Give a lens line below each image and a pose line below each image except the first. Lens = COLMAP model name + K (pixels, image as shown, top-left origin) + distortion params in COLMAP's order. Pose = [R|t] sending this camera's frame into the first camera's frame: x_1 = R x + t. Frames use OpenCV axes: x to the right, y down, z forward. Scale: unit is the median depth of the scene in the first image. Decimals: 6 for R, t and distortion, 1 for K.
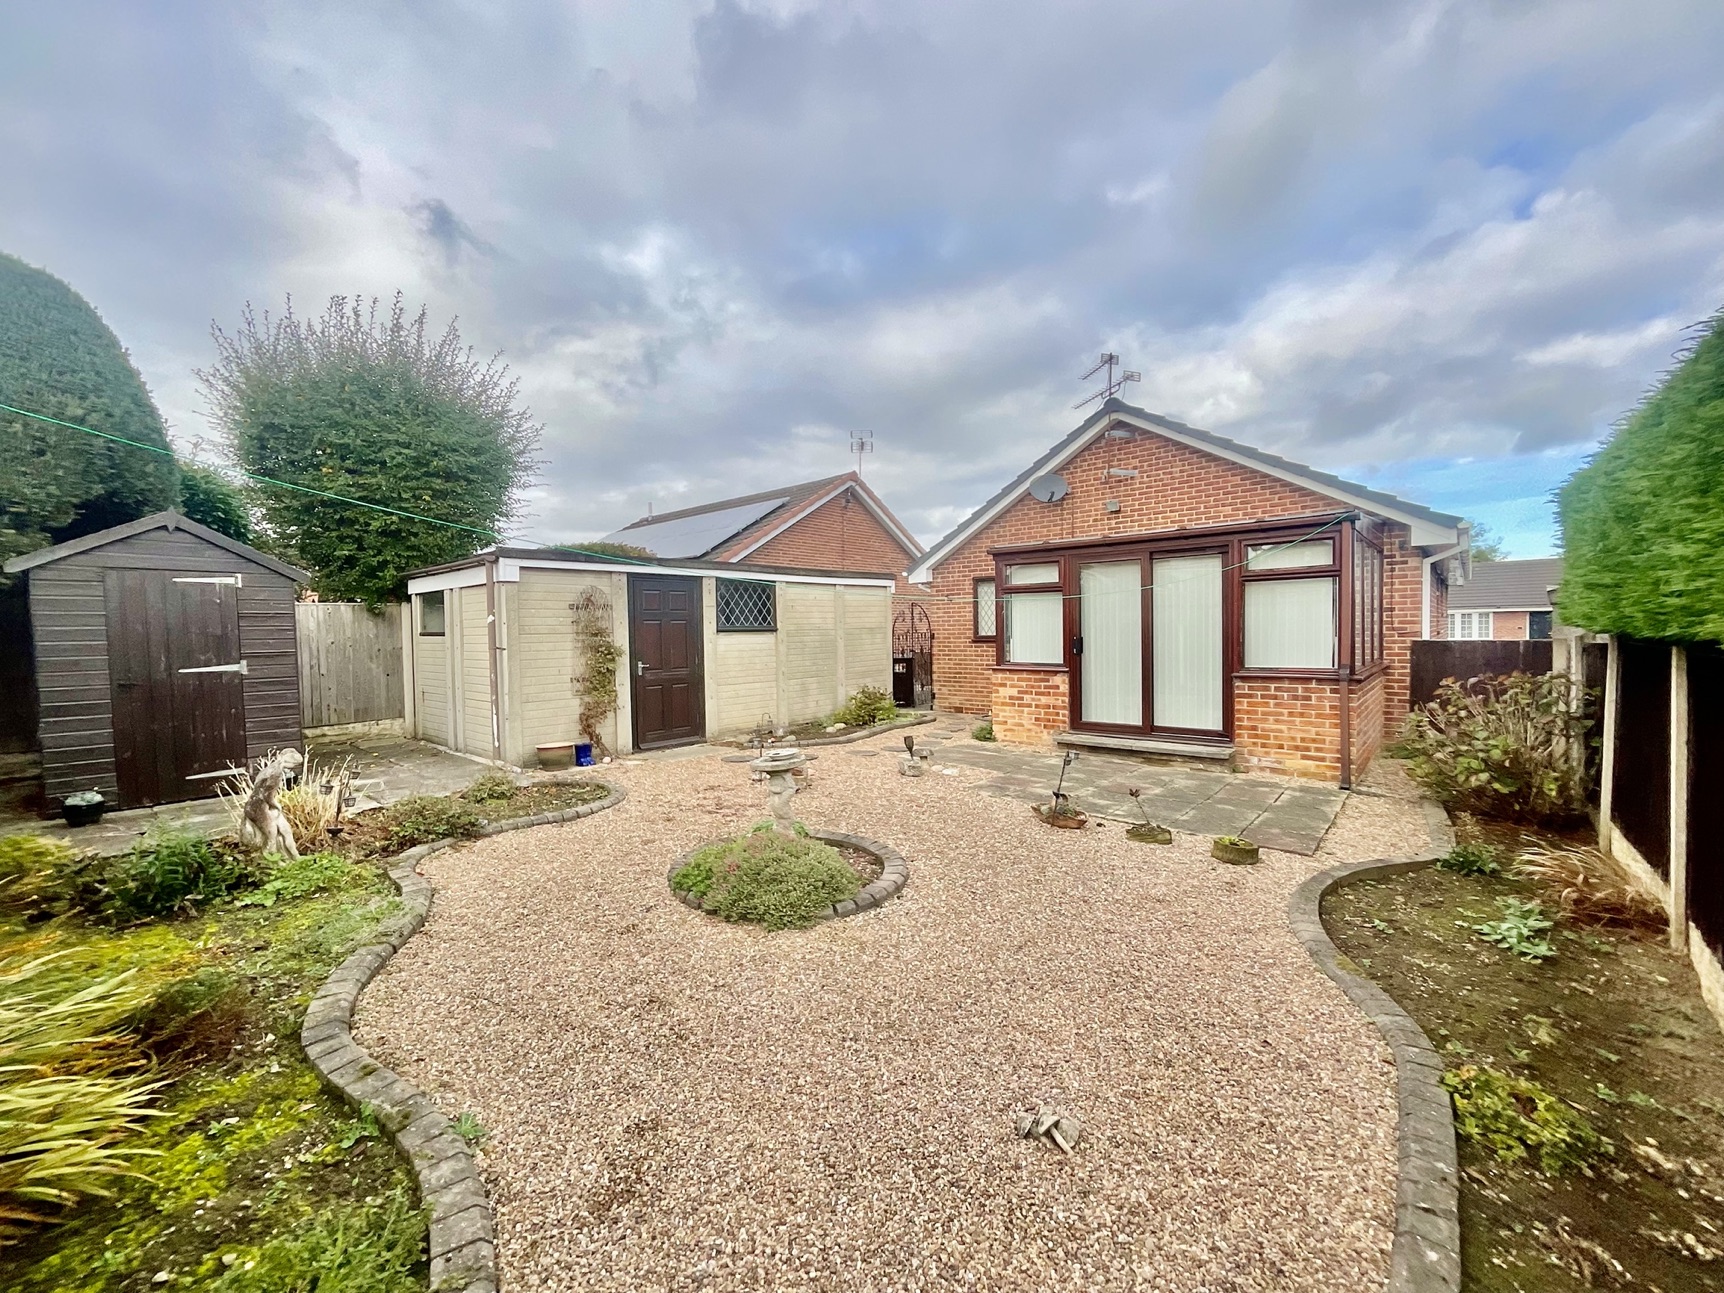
lens RADIAL K [[694.7, 0, 862.0], [0, 694.7, 646.5], [0, 0, 1]] dist [0.014153, 0.000063]
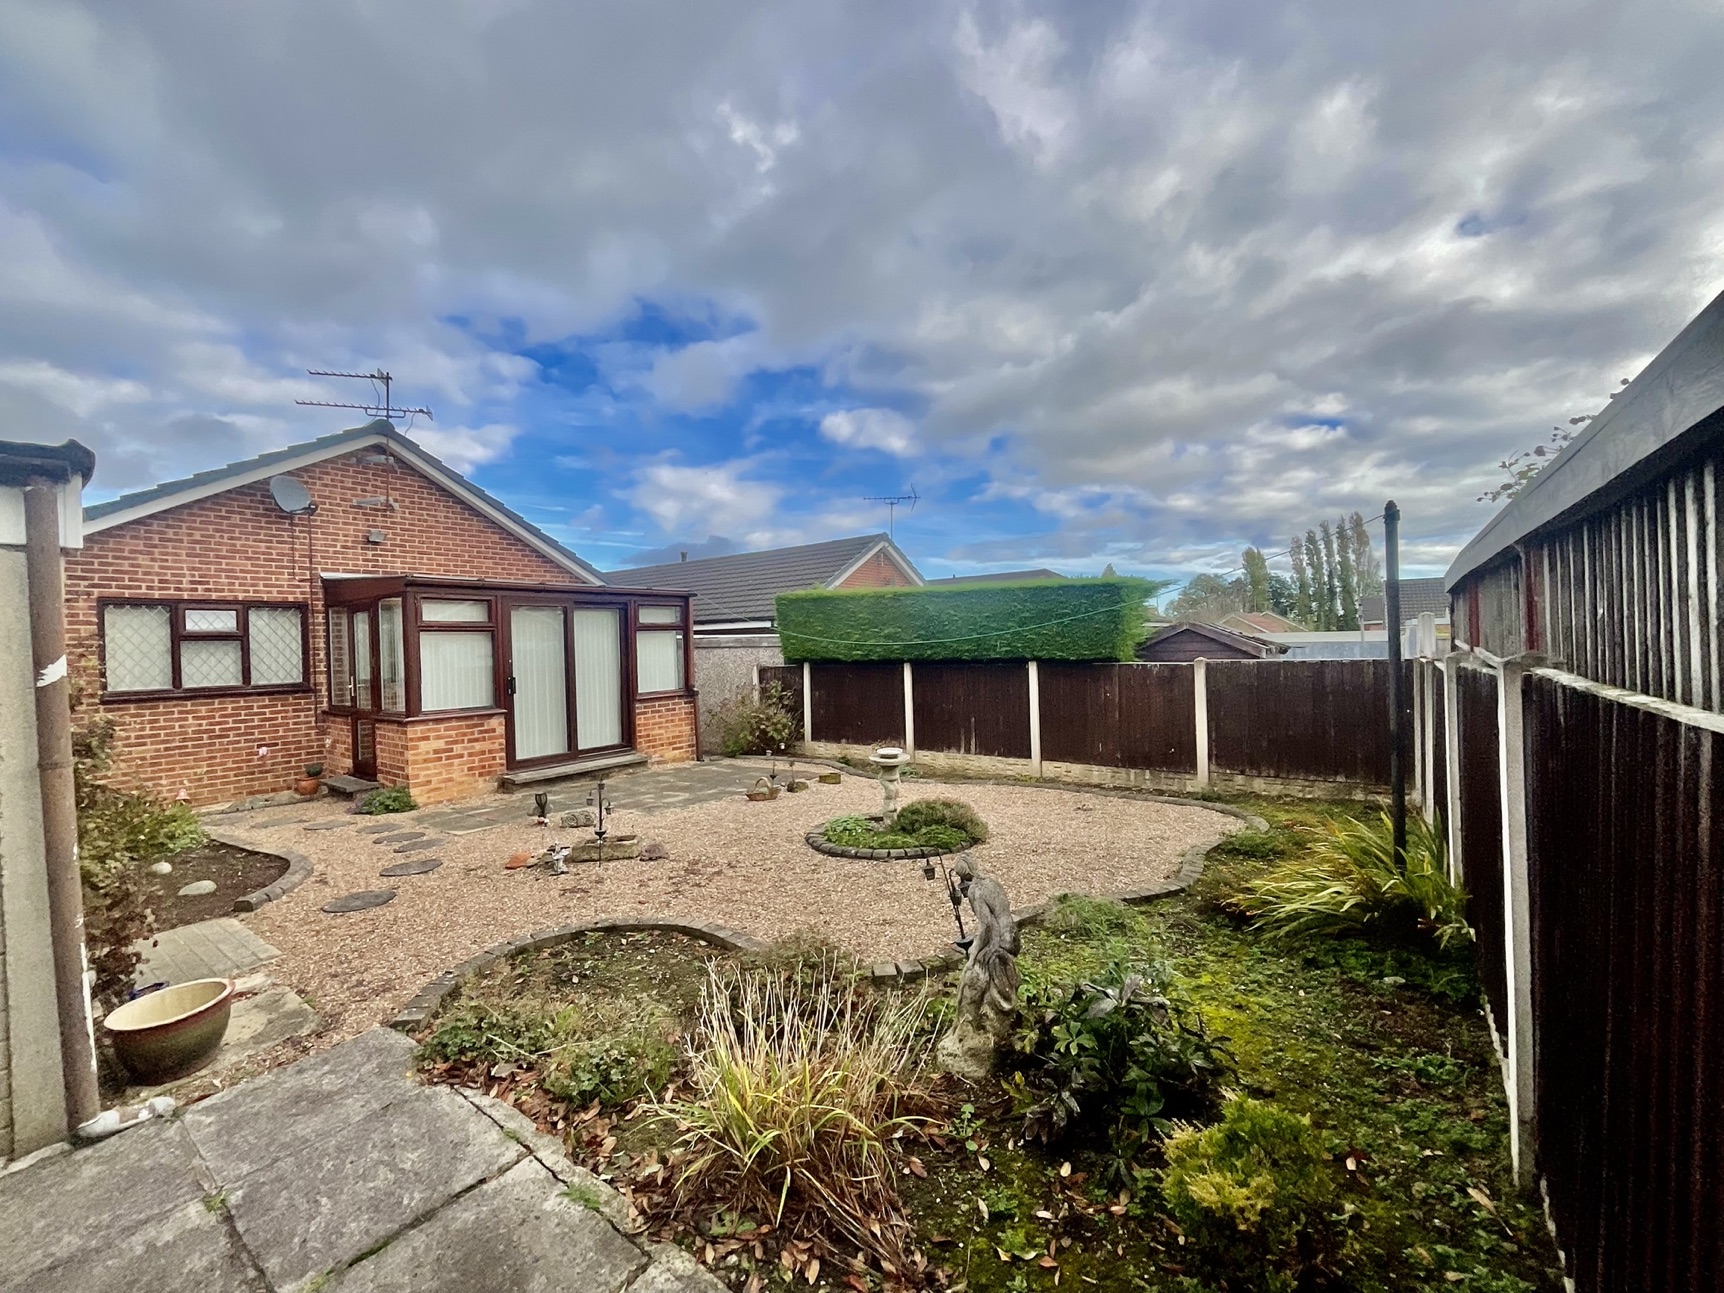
lens RADIAL K [[694.7, 0, 862.0], [0, 694.7, 646.5], [0, 0, 1]] dist [0.014153, 0.000063]
pose [[-0.075591, 0.015685, 0.997016, -0.716381], [0.053249, 0.998513, -0.011671, -0.018924], [-0.995716, 0.052208, -0.076314, 0.550622]]
